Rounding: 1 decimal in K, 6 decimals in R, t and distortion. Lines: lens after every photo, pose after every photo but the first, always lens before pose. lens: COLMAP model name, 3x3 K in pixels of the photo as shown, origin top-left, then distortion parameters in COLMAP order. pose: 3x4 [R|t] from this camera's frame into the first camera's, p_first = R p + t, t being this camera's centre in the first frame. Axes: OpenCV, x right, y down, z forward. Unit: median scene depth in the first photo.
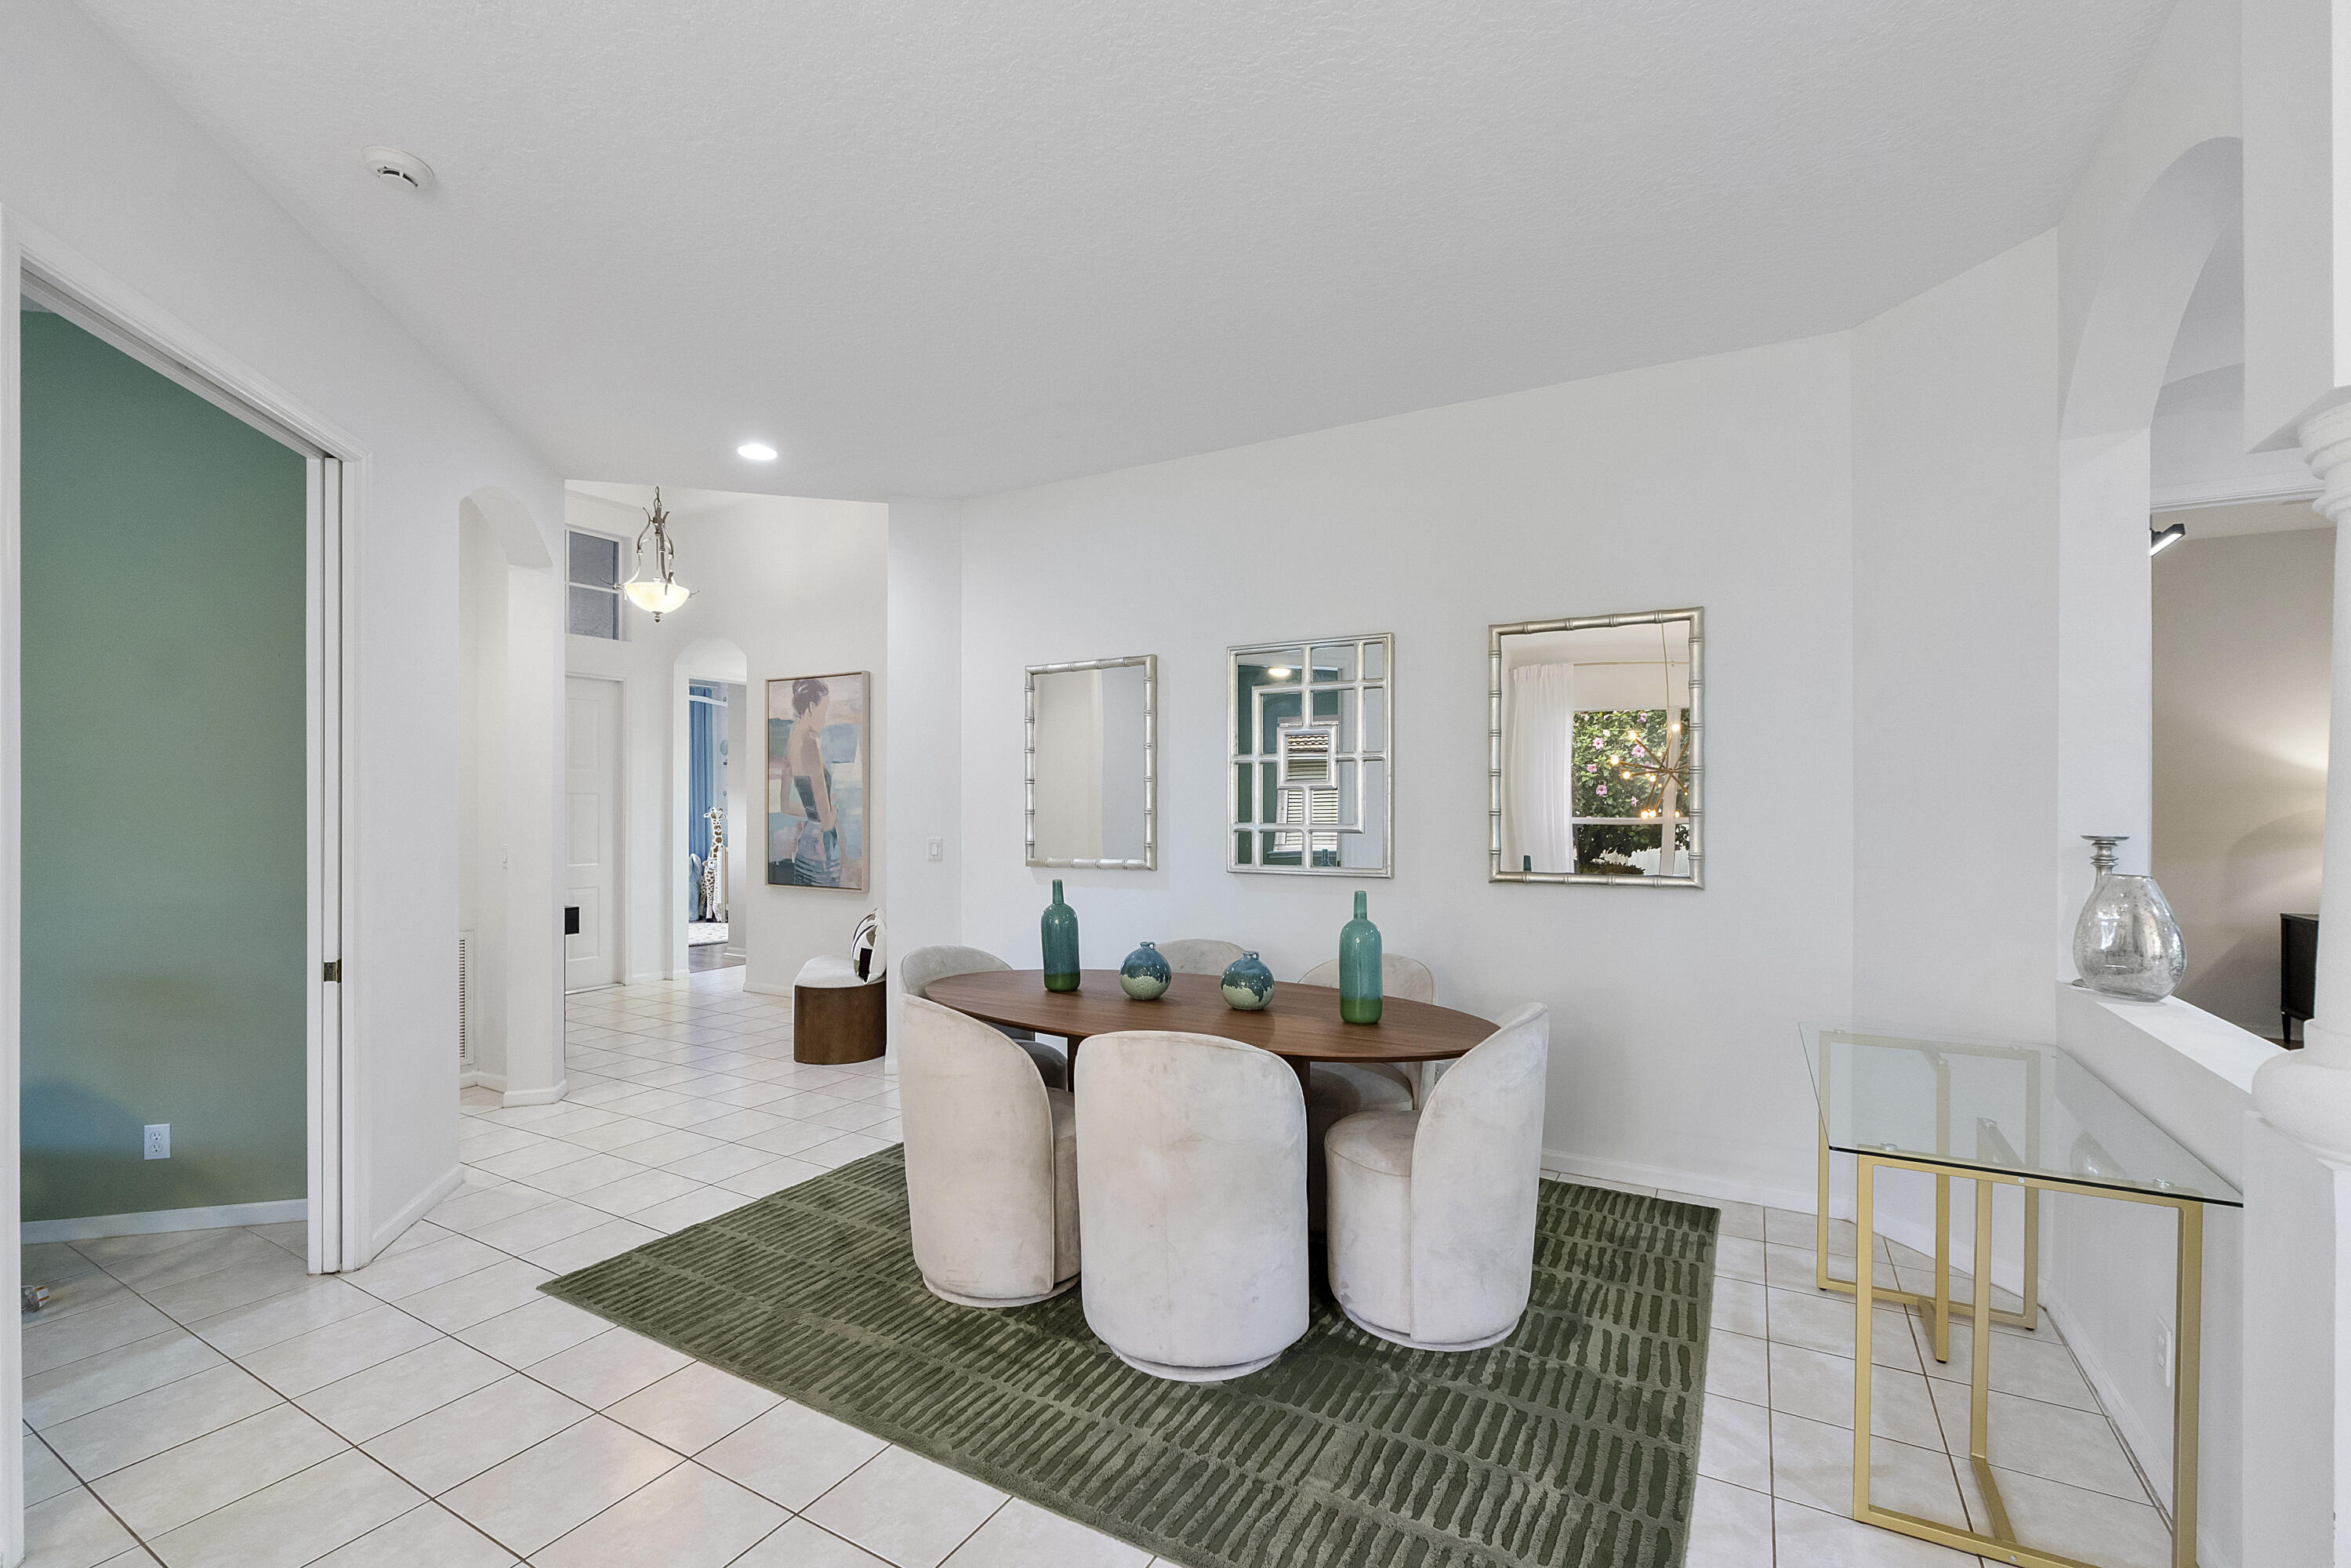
lens RADIAL K [[1004.7, 0, 1190.8], [0, 1004.7, 801.2], [0, 0, 1]] dist [-0.007297, 0.000207]
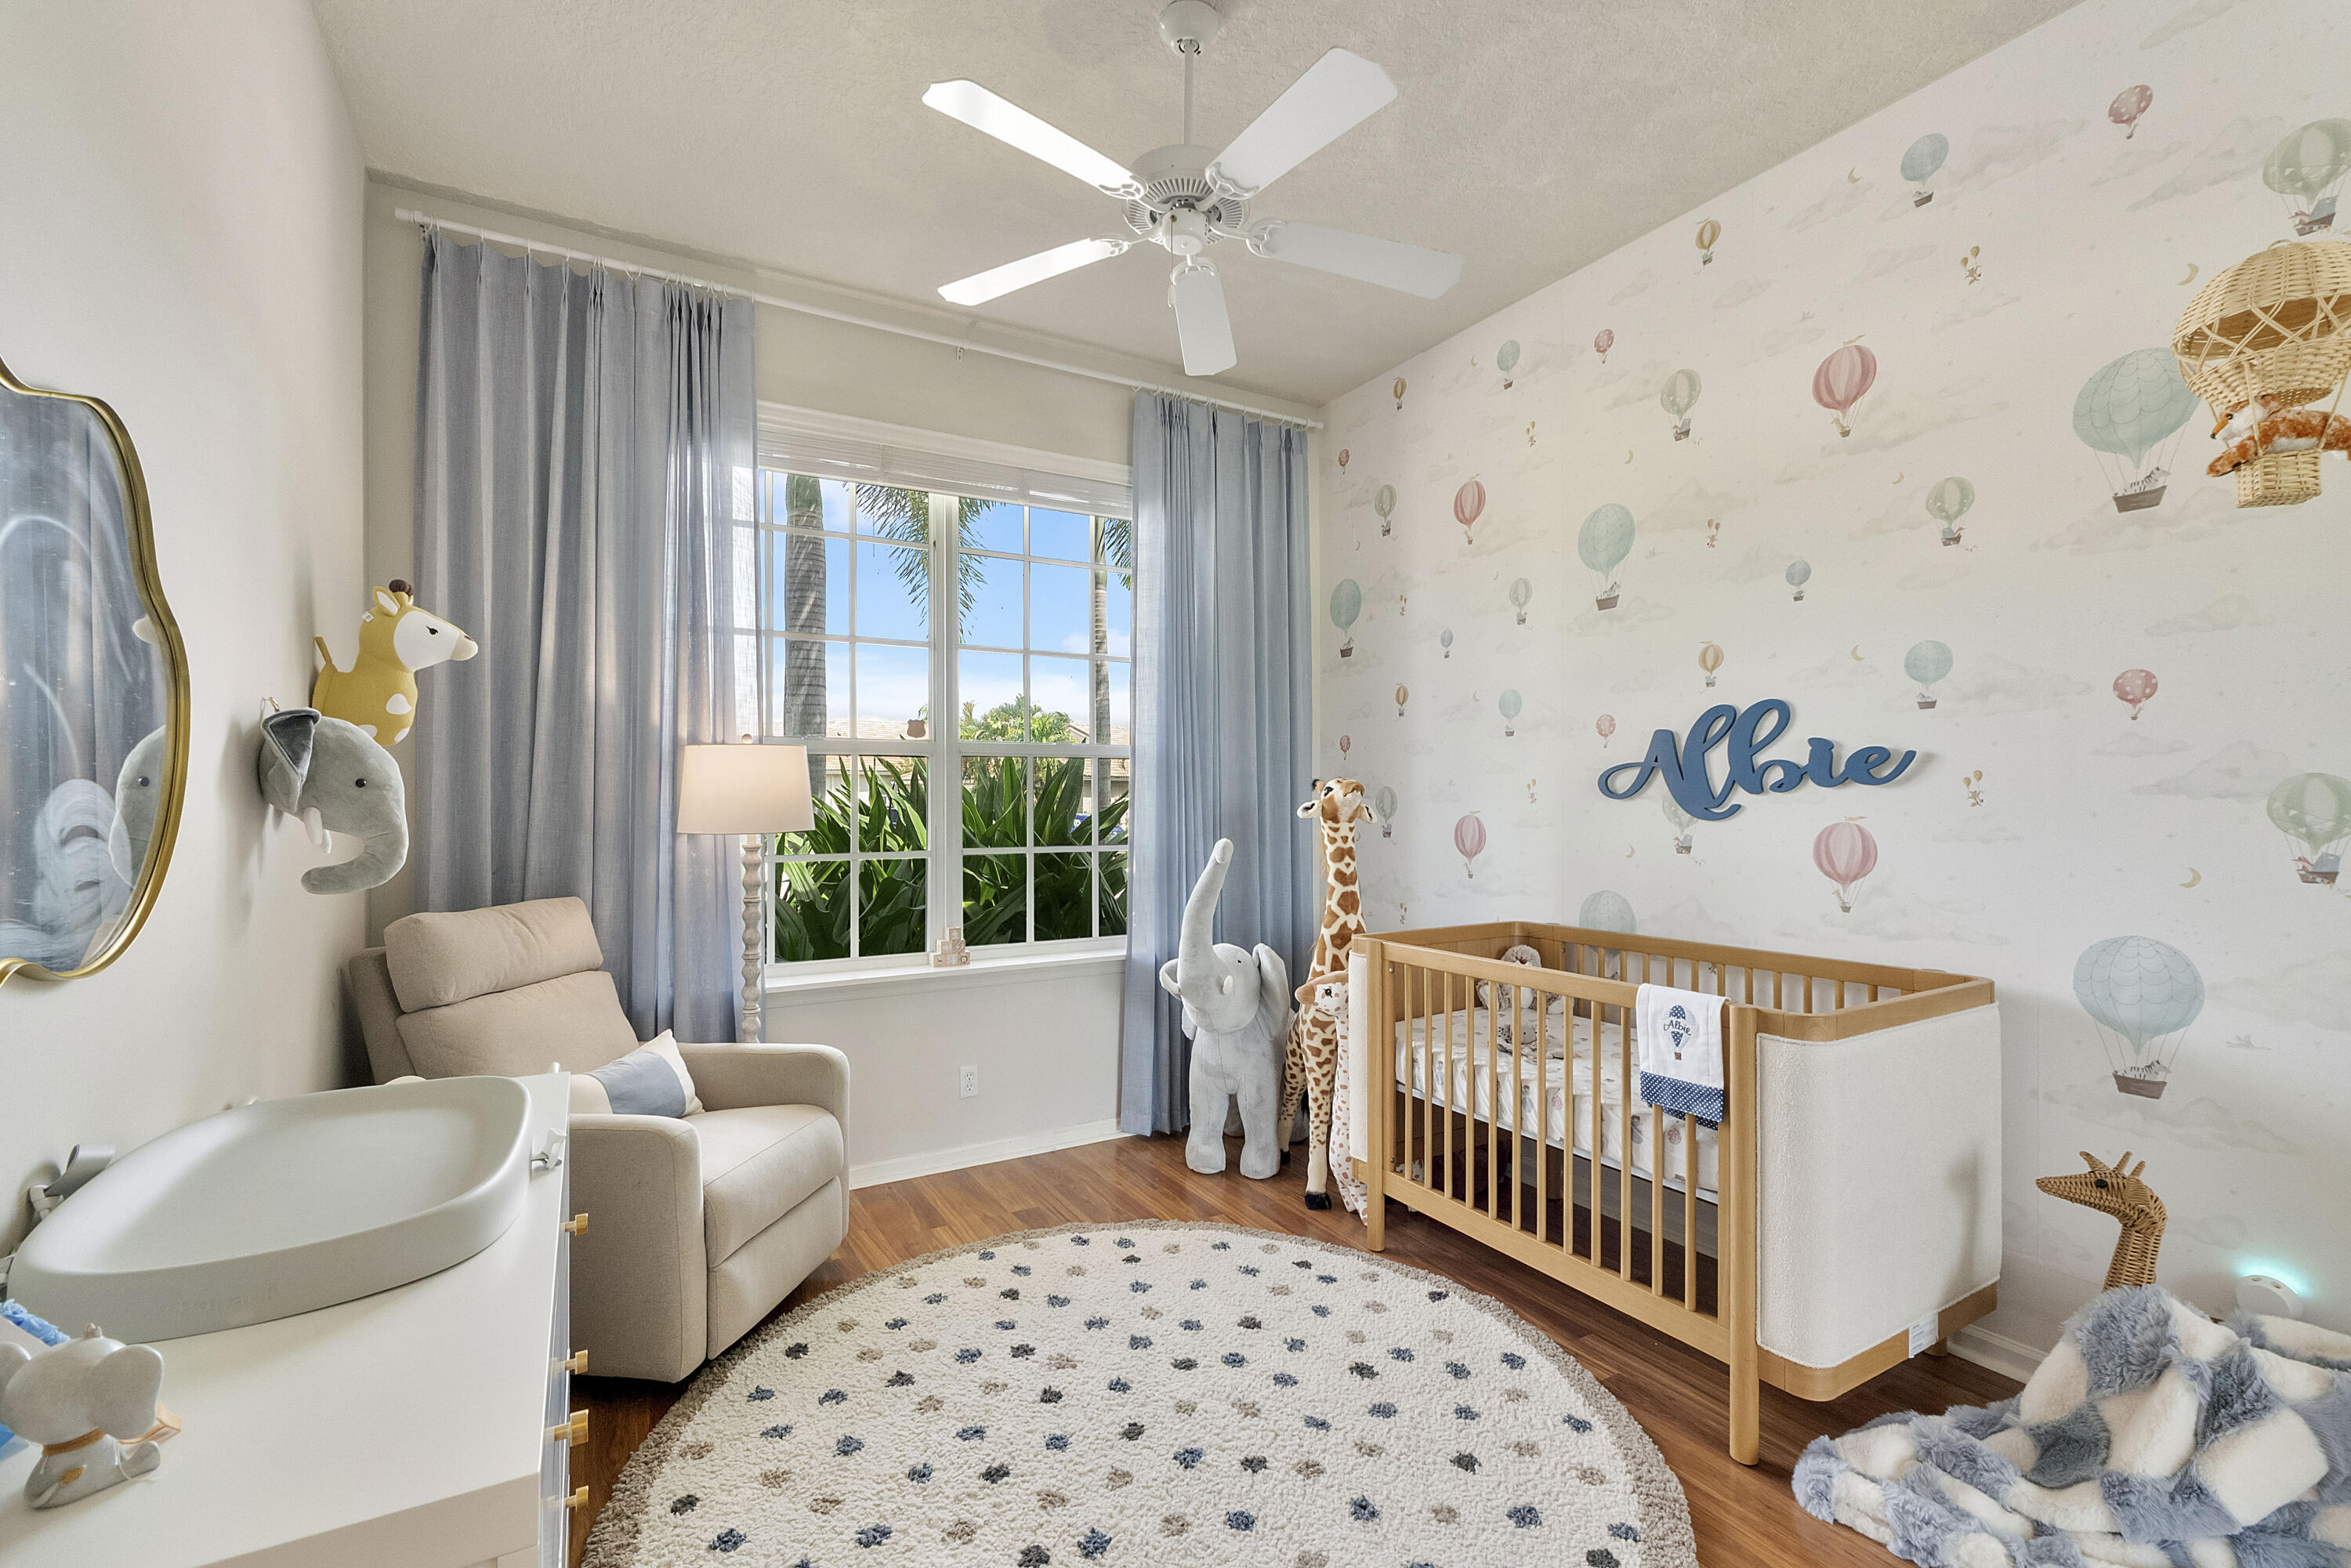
lens RADIAL K [[1004.6, 0, 1152.2], [0, 1004.6, 795.2], [0, 0, 1]] dist [-0.007297, 0.000207]
pose [[0.851351, -0.003877, -0.524583, -0.622570], [0.004428, 0.999990, -0.000204, 0.016881], [0.524578, -0.002150, 0.851360, 1.237379]]
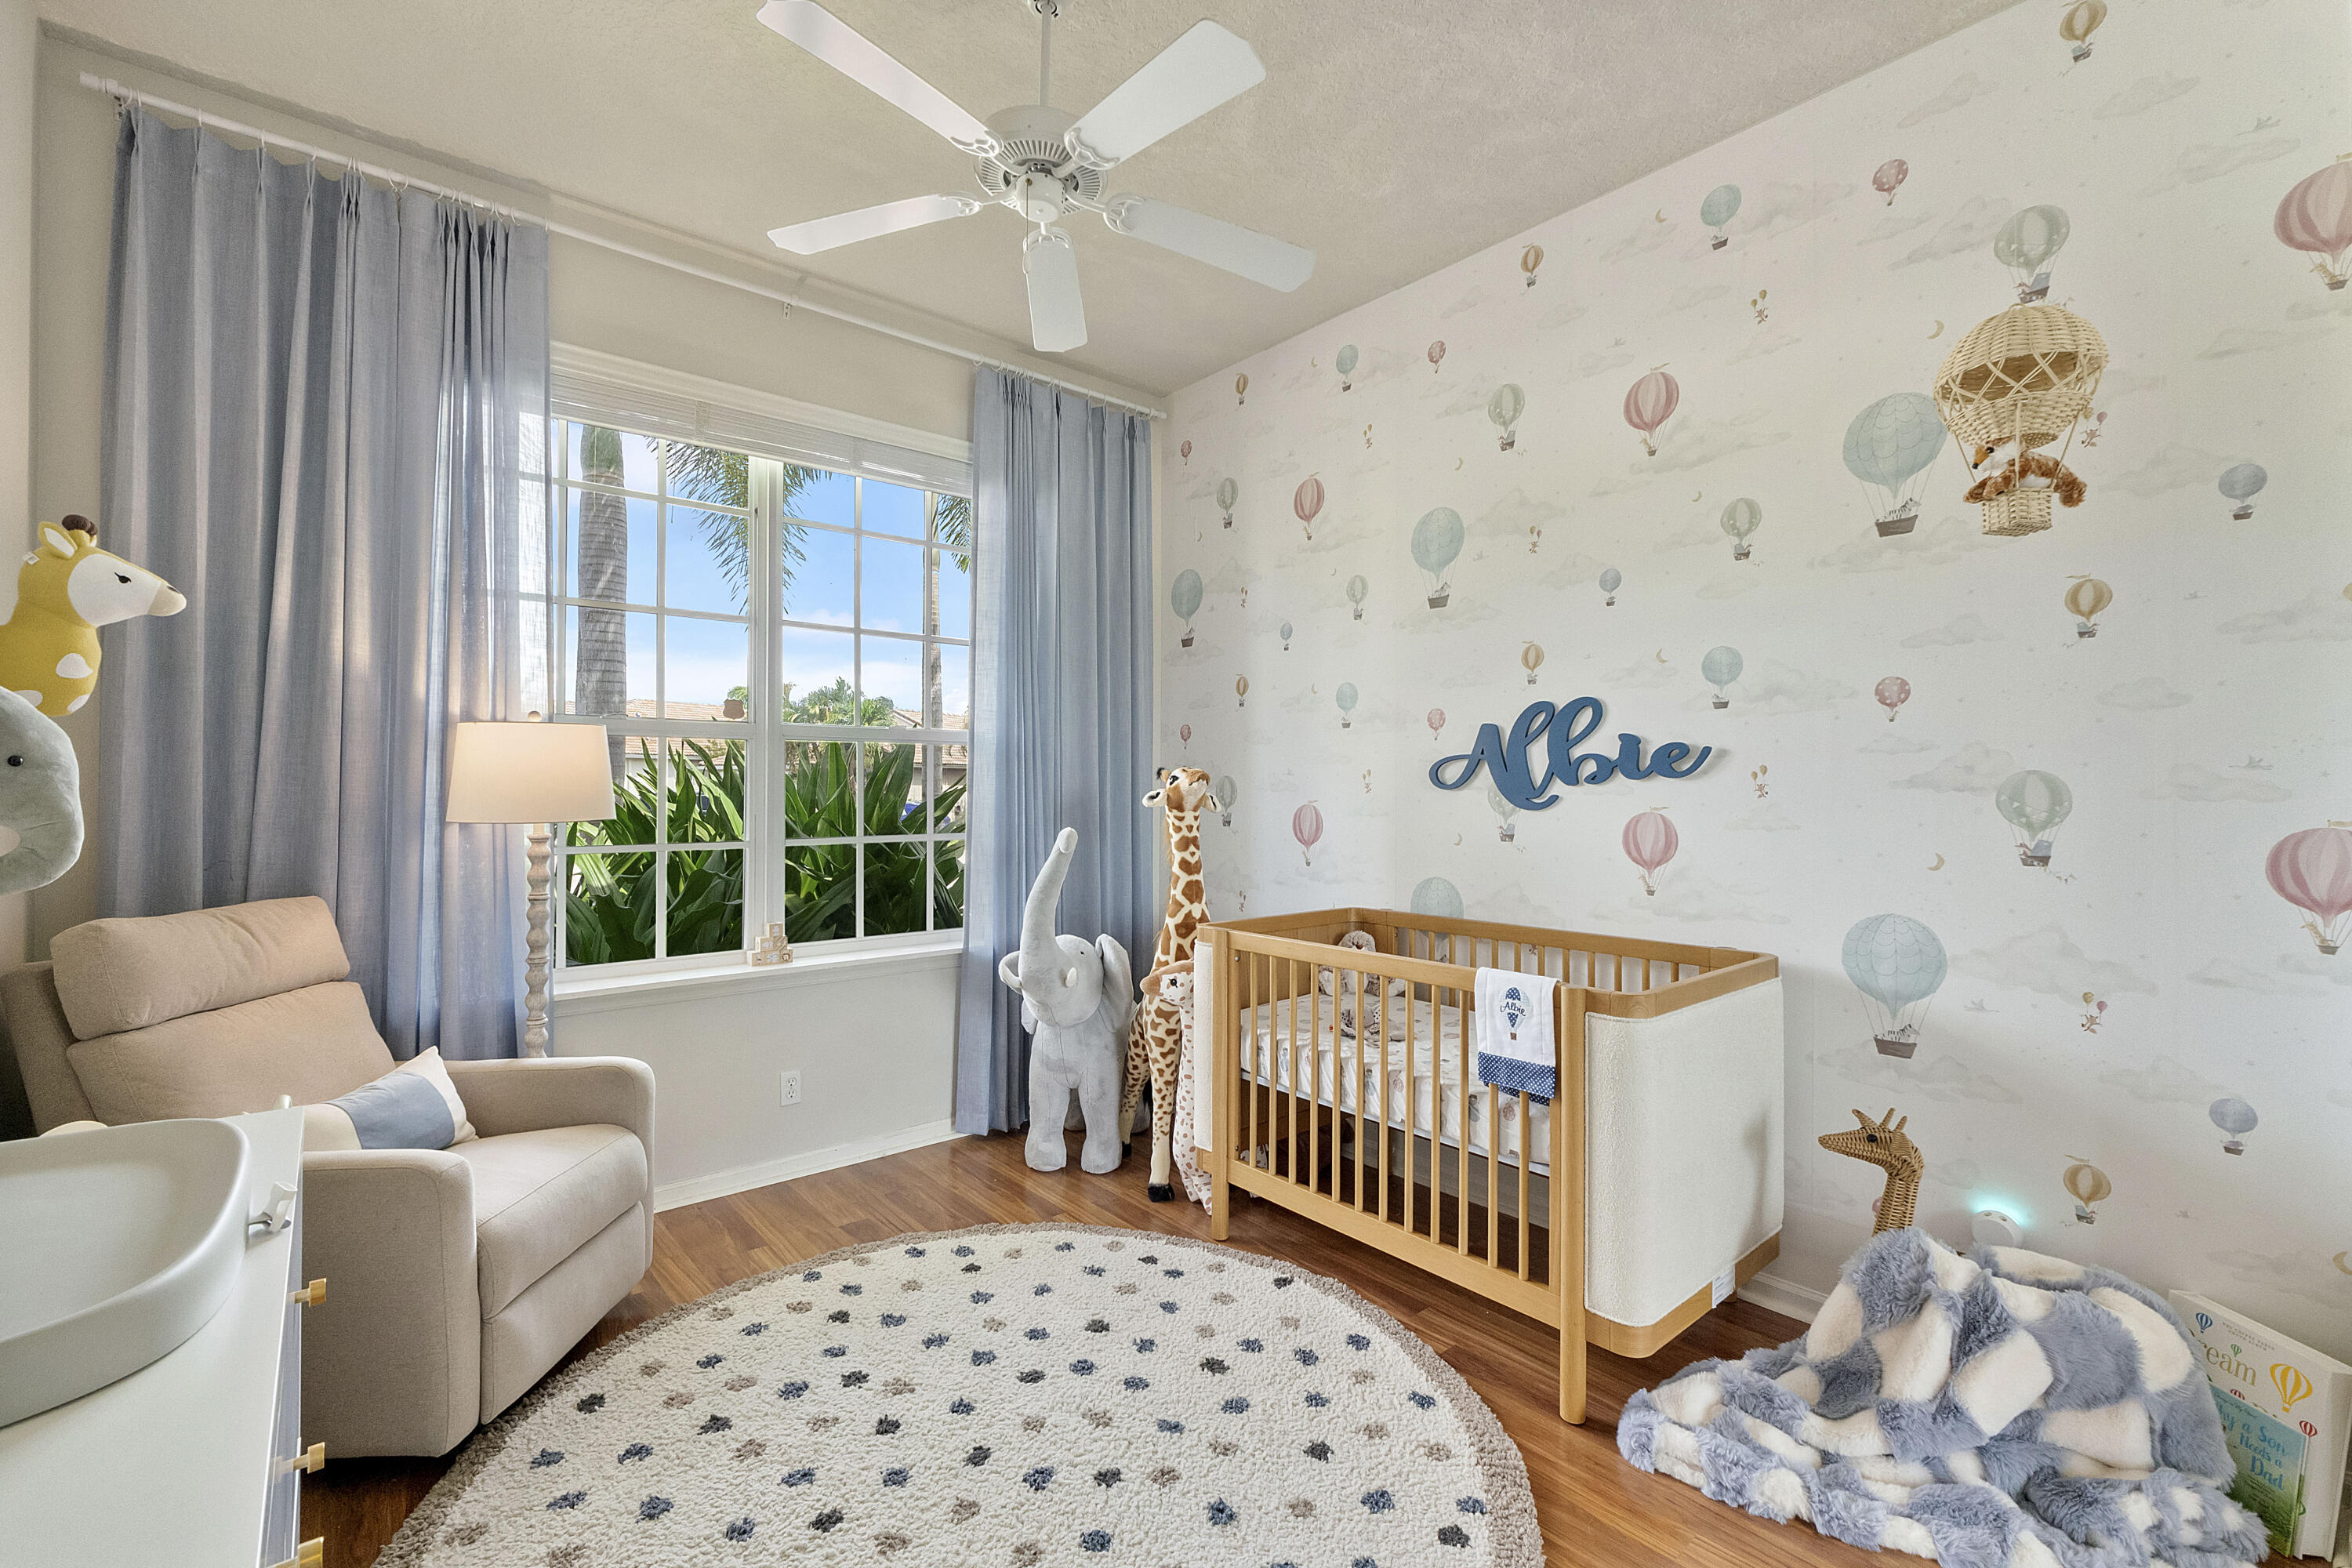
lens RADIAL K [[1005.1, 0, 1169.1], [0, 1005.1, 779.2], [0, 0, 1]] dist [-0.007297, 0.000207]
pose [[0.932849, 0.000714, -0.360266, -0.631392], [-0.002417, 0.999988, -0.004277, 0.016975], [0.360259, 0.004860, 0.932840, 1.242427]]
